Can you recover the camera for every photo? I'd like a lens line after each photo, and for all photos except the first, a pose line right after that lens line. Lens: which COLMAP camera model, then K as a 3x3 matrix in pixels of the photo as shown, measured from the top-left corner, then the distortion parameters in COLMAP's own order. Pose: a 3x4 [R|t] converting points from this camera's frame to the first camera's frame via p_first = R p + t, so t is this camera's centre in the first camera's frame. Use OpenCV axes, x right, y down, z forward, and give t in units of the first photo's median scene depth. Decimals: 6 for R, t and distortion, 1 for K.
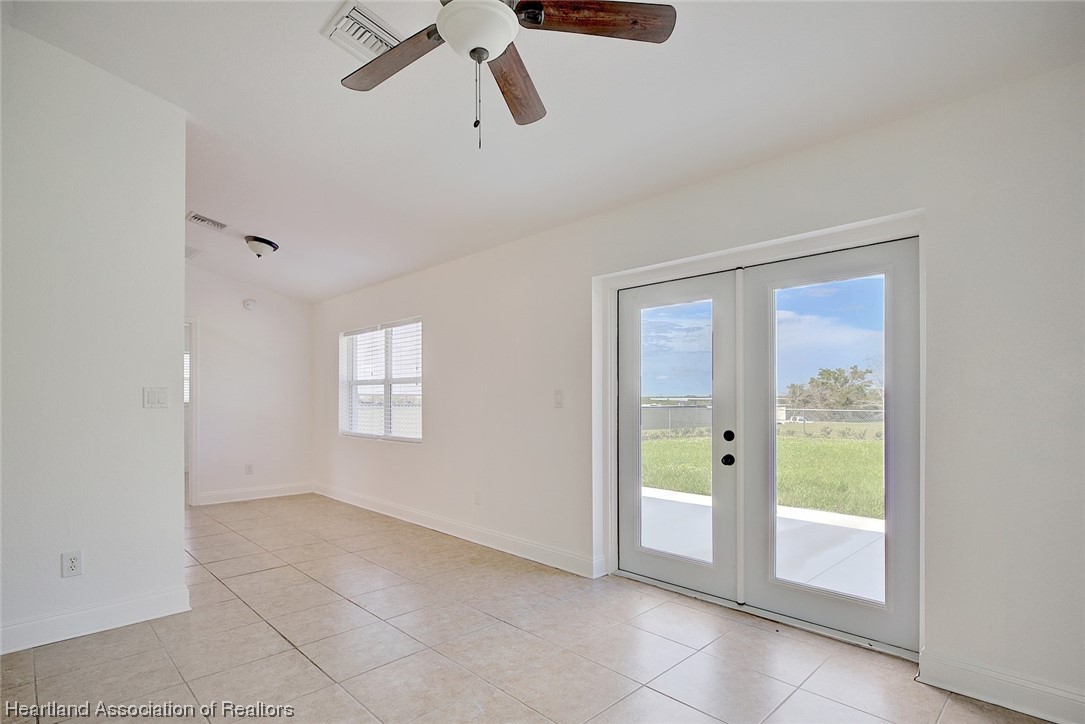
lens RADIAL K [[551.2, 0, 548.7], [0, 551.2, 402.1], [0, 0, 1]] dist [0.019872, 0.000660]
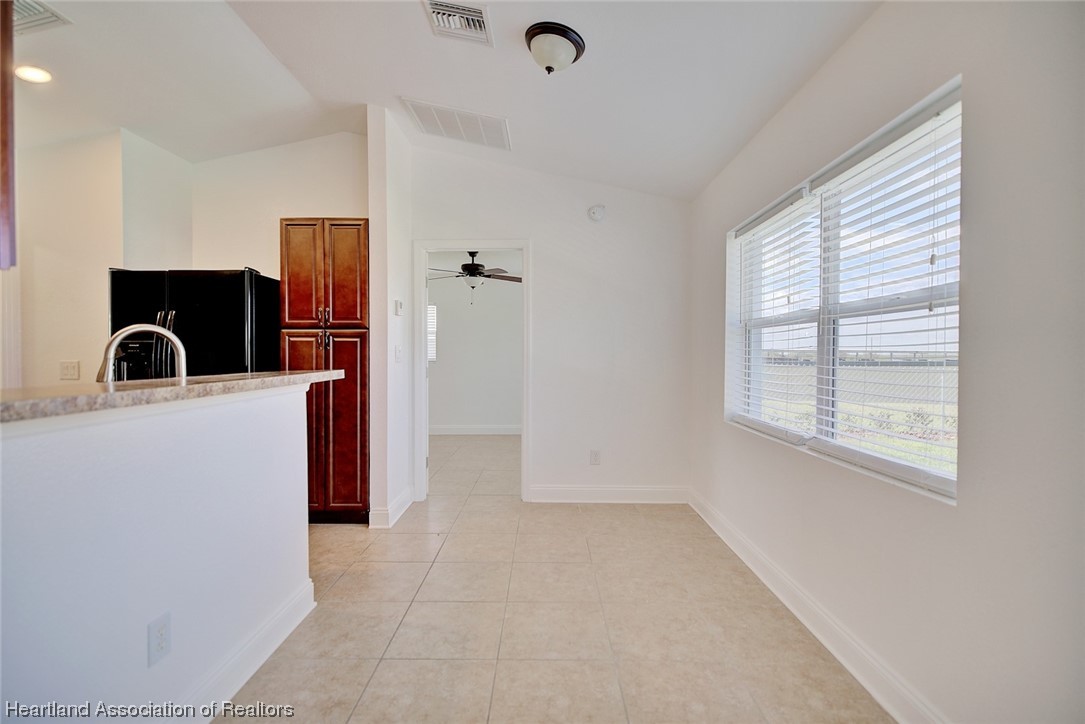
lens RADIAL K [[498.4, 0, 534.3], [0, 498.4, 364.7], [0, 0, 1]] dist [-0.000932, -0.002238]
pose [[0.699012, 0.017423, -0.714898, -0.160656], [-0.001222, 0.999731, 0.023170, -0.006308], [0.715109, -0.015322, 0.698845, 0.526752]]
